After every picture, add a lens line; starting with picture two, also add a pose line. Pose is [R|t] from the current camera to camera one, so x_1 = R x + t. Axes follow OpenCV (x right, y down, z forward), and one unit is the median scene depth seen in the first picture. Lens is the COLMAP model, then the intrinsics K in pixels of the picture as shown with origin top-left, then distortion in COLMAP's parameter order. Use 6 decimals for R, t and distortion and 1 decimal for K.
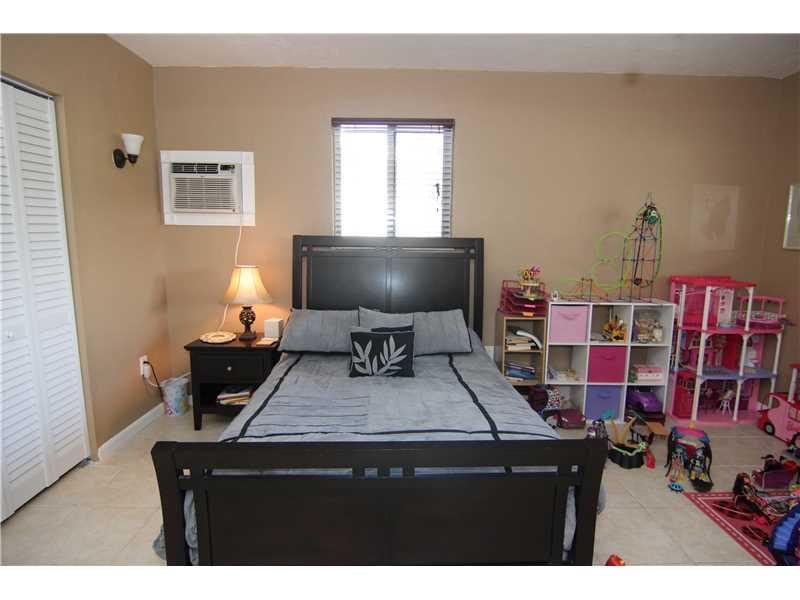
lens RADIAL K [[449.9, 0, 403.4], [0, 449.9, 302.6], [0, 0, 1]] dist [-0.021615, 0.000272]
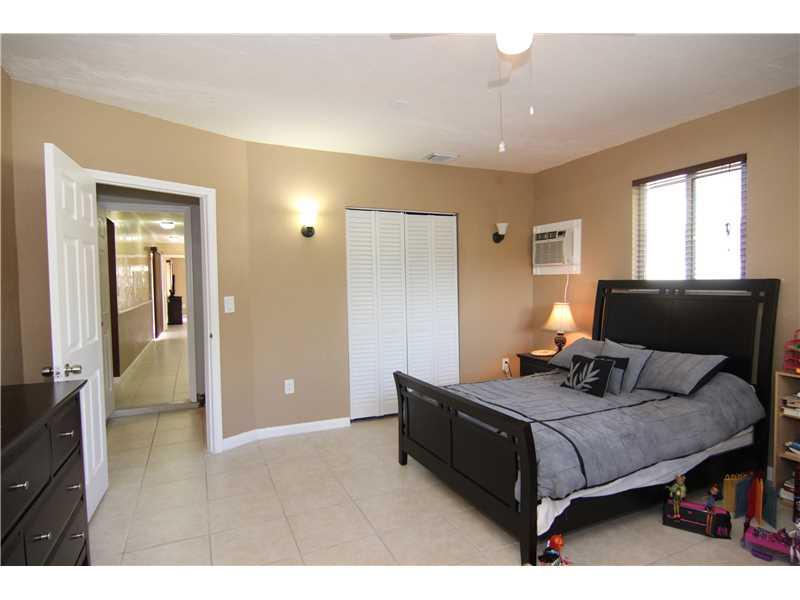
lens RADIAL K [[449.9, 0, 403.4], [0, 449.9, 302.6], [0, 0, 1]] dist [-0.021615, 0.000272]
pose [[0.393409, 0.023507, -0.919063, 0.696744], [-0.114944, 0.993087, -0.023802, 0.003971], [0.912150, 0.115005, 0.393391, 0.021947]]
